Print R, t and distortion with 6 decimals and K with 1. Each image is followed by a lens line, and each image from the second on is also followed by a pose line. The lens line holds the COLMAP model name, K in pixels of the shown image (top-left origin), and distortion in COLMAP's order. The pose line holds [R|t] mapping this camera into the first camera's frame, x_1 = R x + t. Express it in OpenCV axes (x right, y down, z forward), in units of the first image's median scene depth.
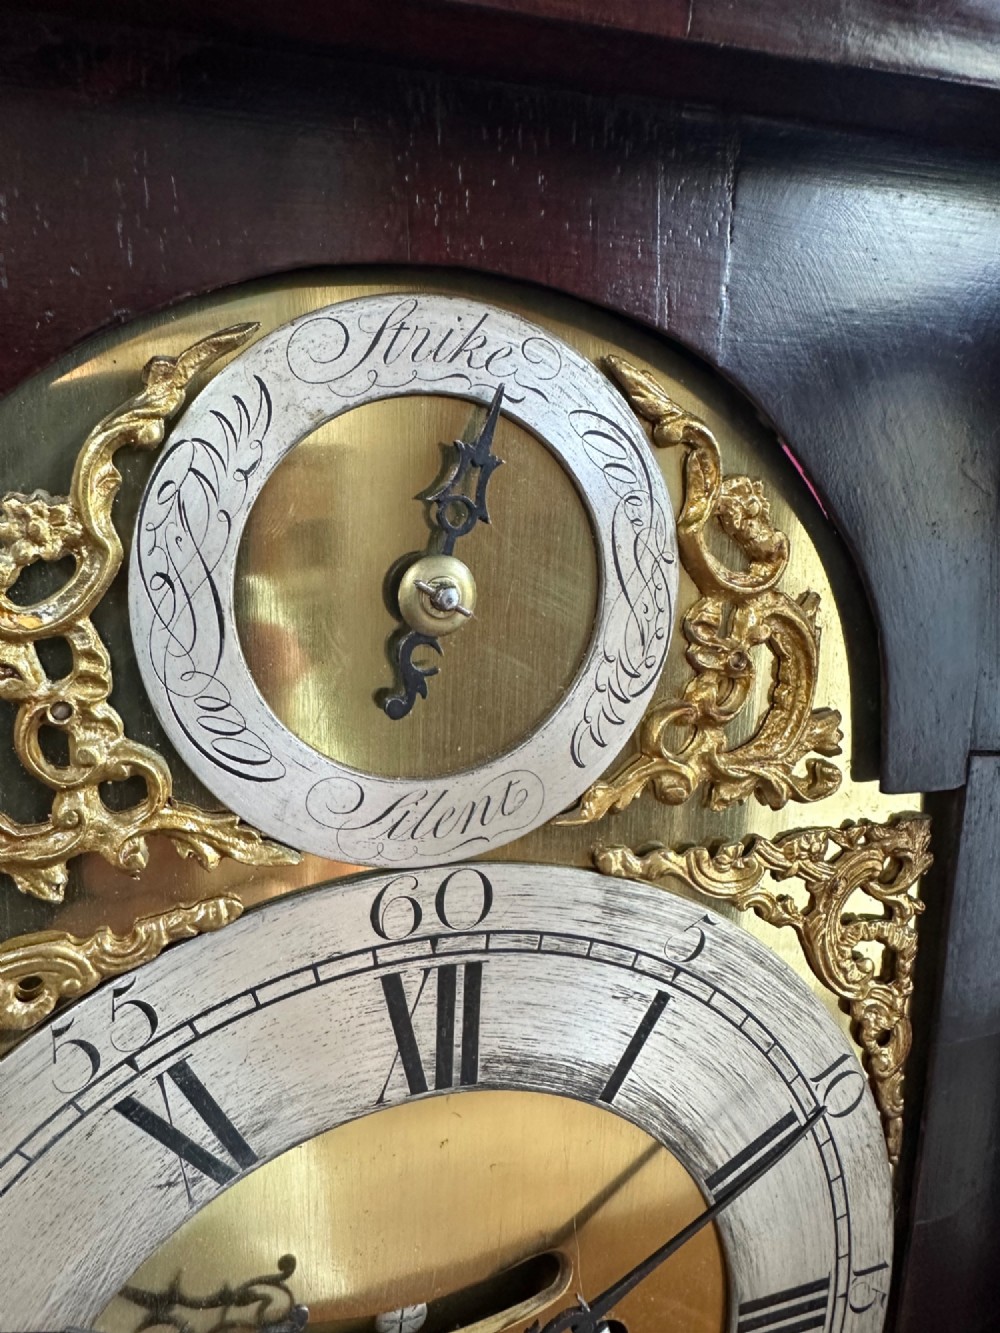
lens RADIAL K [[979.0, 0, 495.0], [0, 979.0, 651.6], [0, 0, 1]] dist [-0.003327, 0.002955]
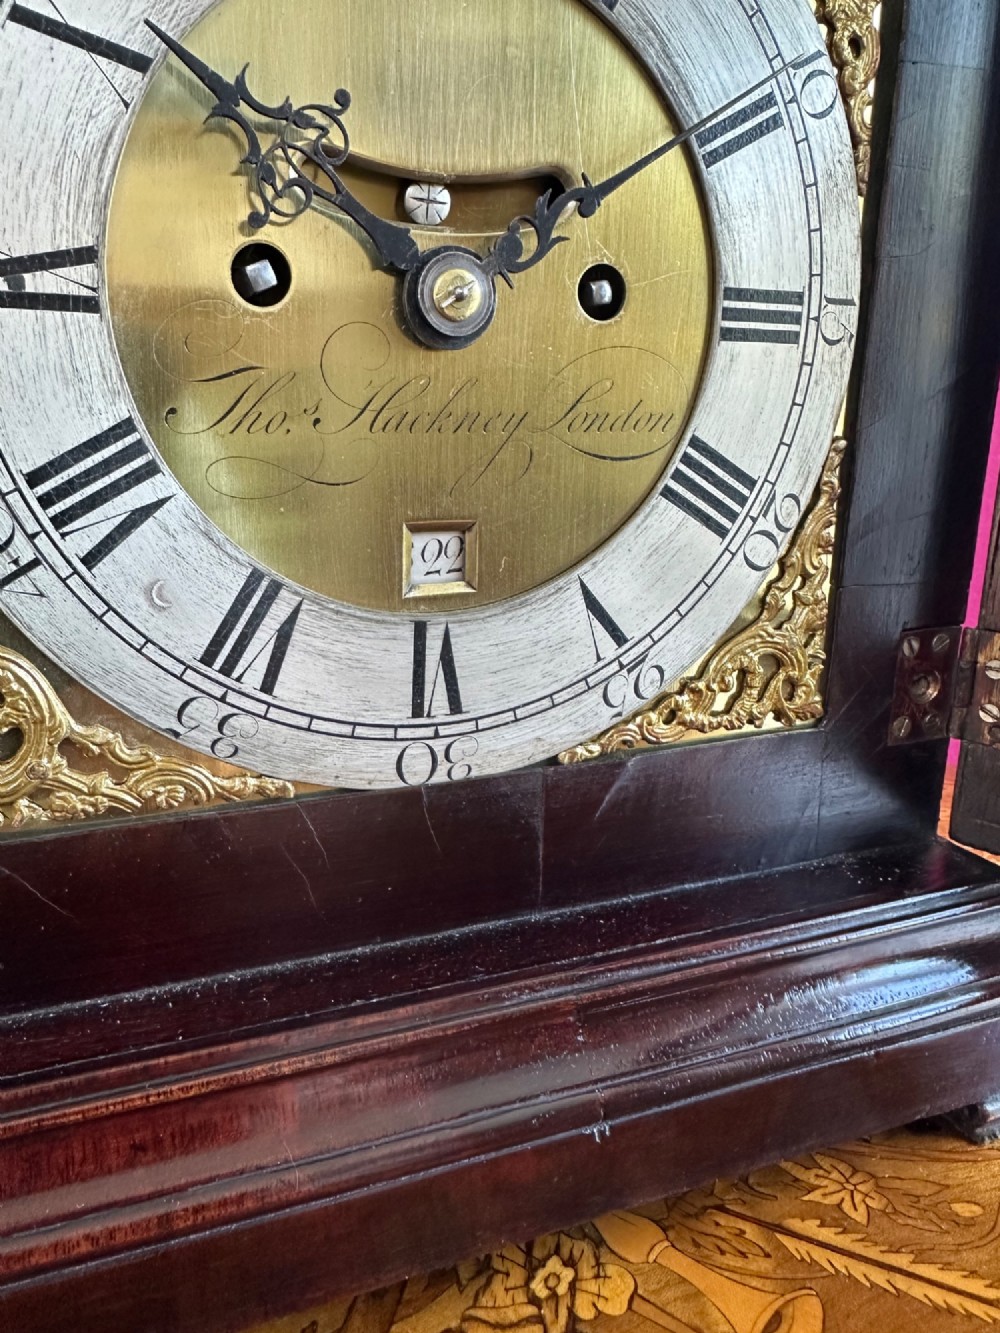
lens RADIAL K [[979.0, 0, 458.6], [0, 979.0, 628.0], [0, 0, 1]] dist [-0.003327, 0.002955]
pose [[0.999947, -0.007771, 0.006699, -0.077425], [0.007439, 0.998806, 0.048274, 1.225692], [-0.007066, -0.048221, 0.998812, -0.162281]]
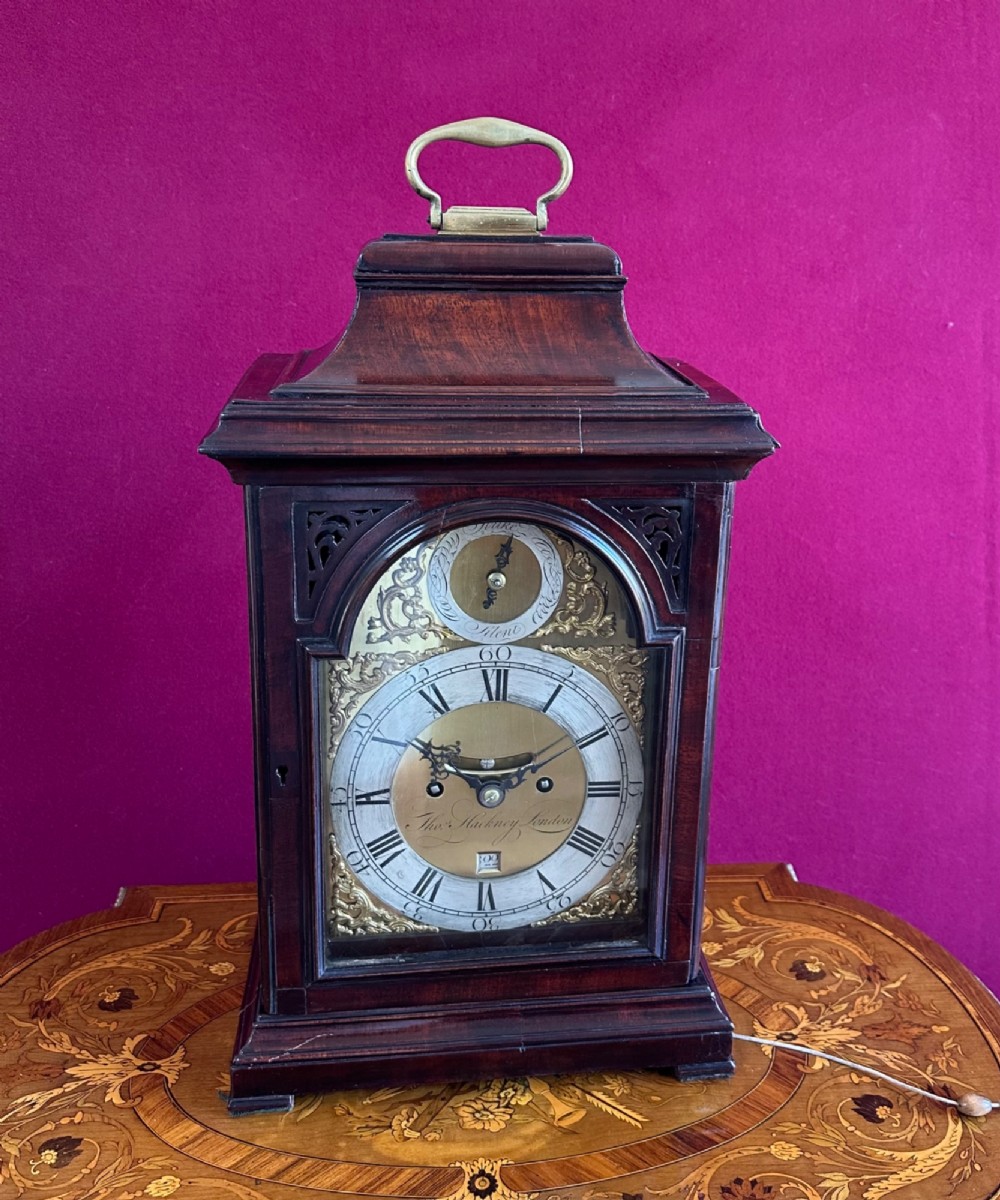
lens RADIAL K [[1379.2, 0, 595.6], [0, 1379.2, 541.2], [0, 0, 1]] dist [0.063231, 0.000000]
pose [[0.980447, 0.077943, -0.180687, 1.306010], [-0.055295, 0.990340, 0.127157, -0.925409], [0.188852, -0.114680, 0.975286, -4.314985]]
